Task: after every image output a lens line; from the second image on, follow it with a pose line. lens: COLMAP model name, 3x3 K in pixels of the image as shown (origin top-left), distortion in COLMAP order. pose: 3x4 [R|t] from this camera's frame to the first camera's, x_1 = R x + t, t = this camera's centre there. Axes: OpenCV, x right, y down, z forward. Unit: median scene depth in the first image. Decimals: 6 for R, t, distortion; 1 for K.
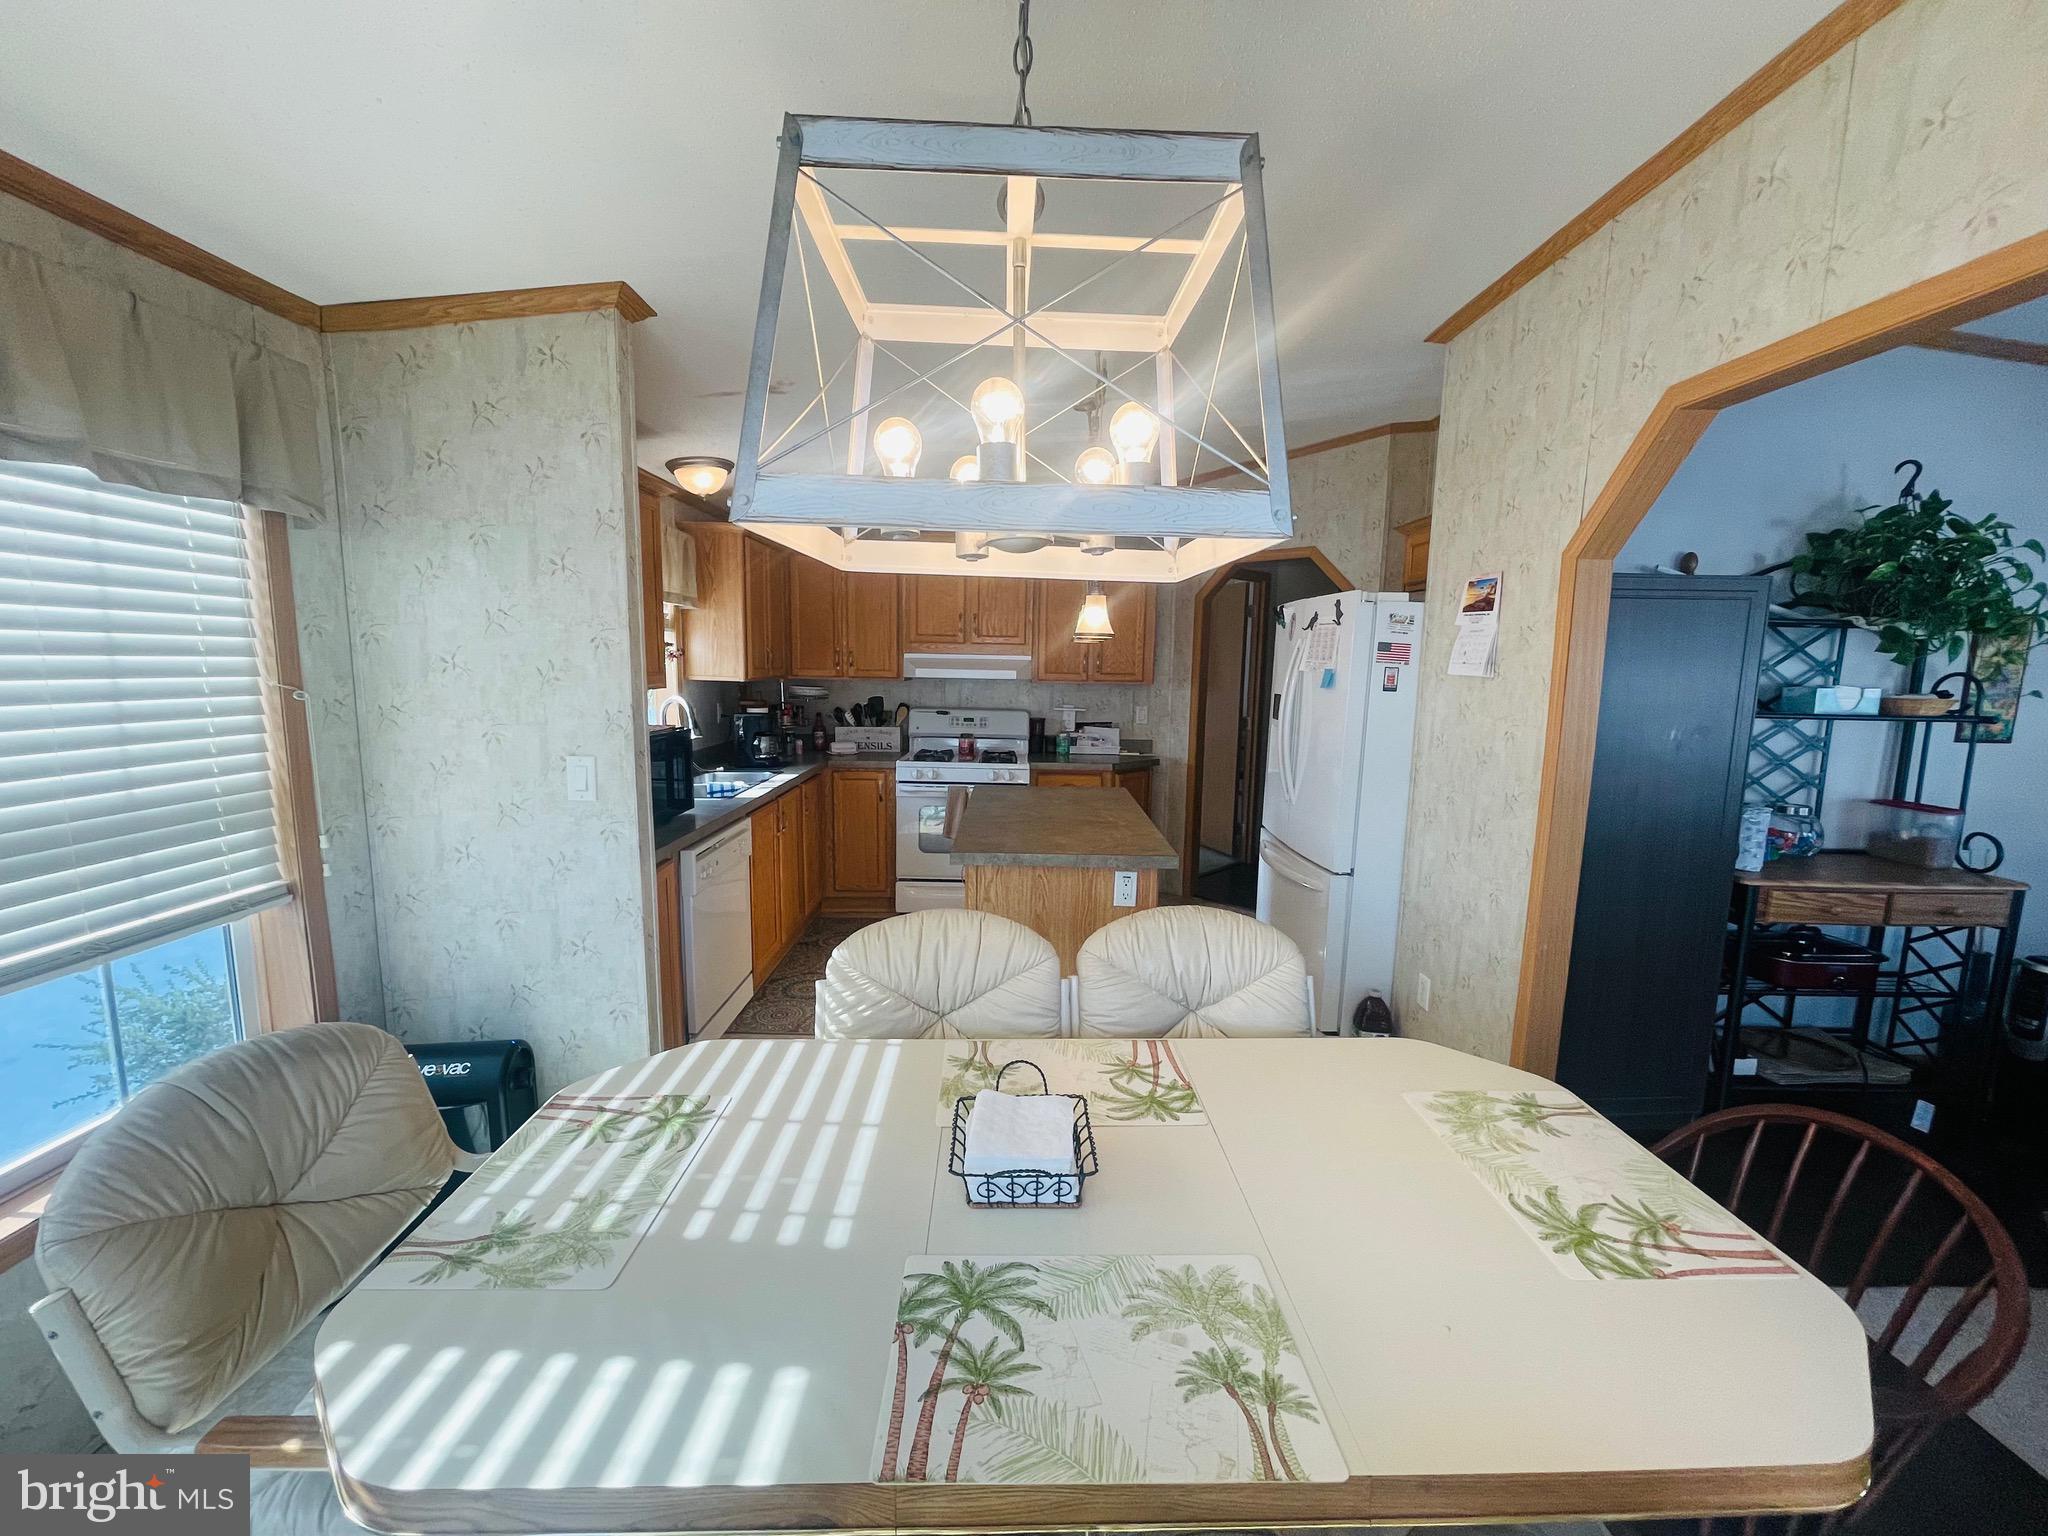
lens RADIAL K [[822.2, 0, 1024.0], [0, 822.2, 768.0], [0, 0, 1]] dist [0.001184, -0.000043]
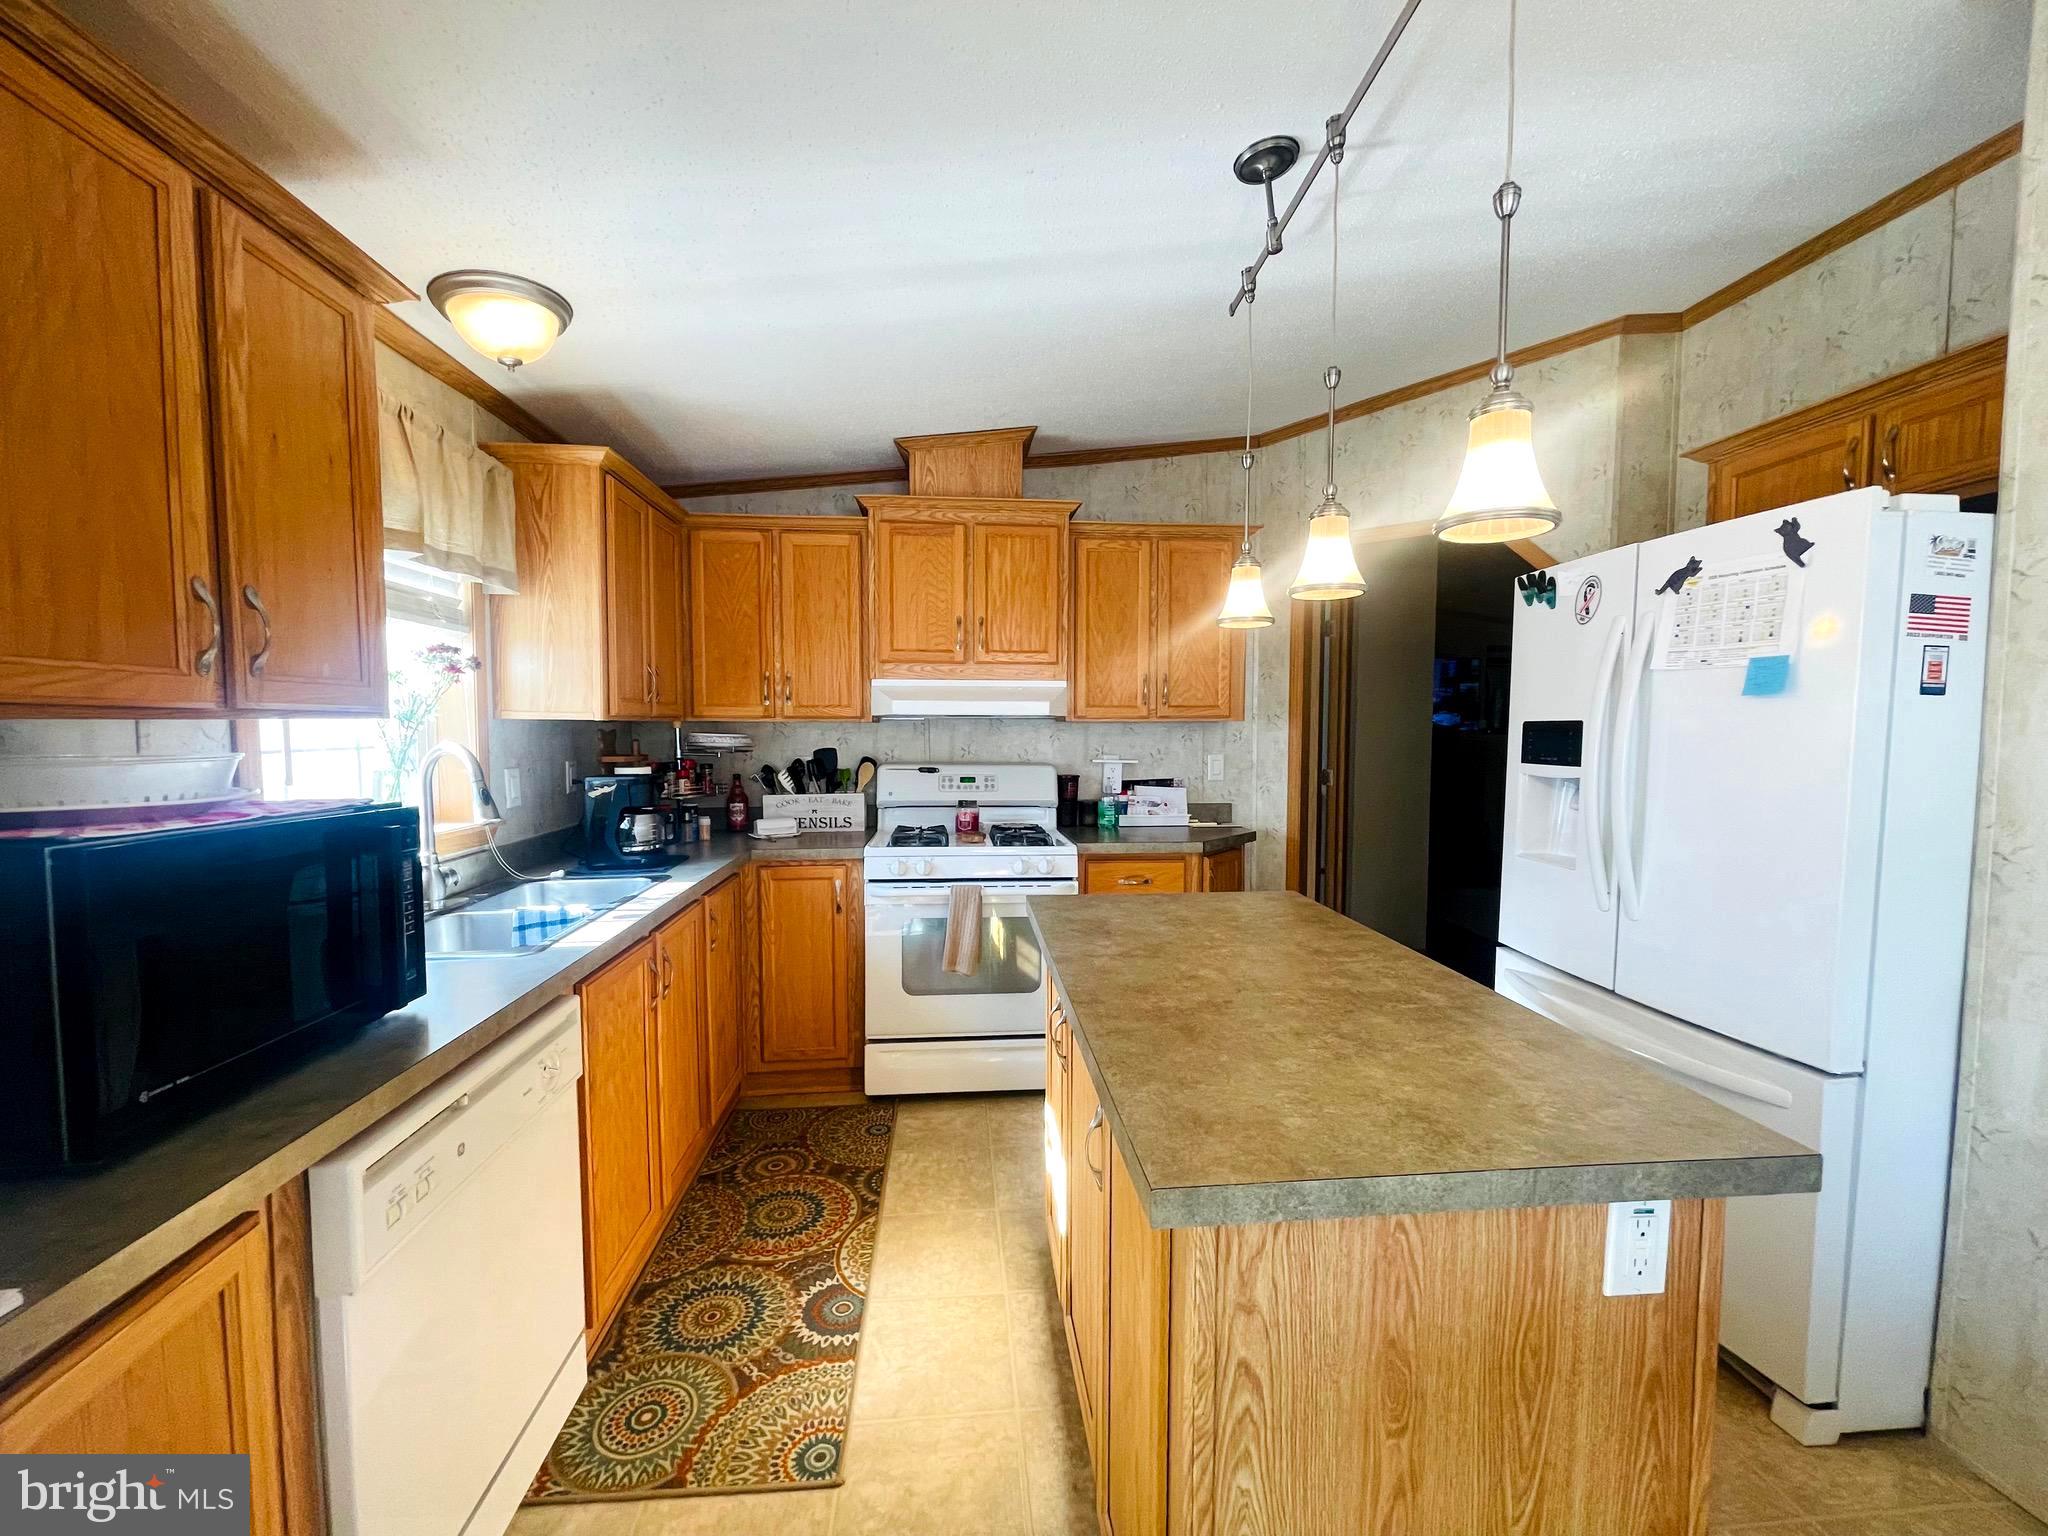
lens RADIAL K [[822.4, 0, 1024.0], [0, 822.4, 768.0], [0, 0, 1]] dist [-0.020066, 0.000053]
pose [[0.996107, -0.021216, 0.085557, -0.085027], [0.027735, 0.996742, -0.075742, -0.017964], [-0.083671, 0.077821, 0.993450, 0.362823]]
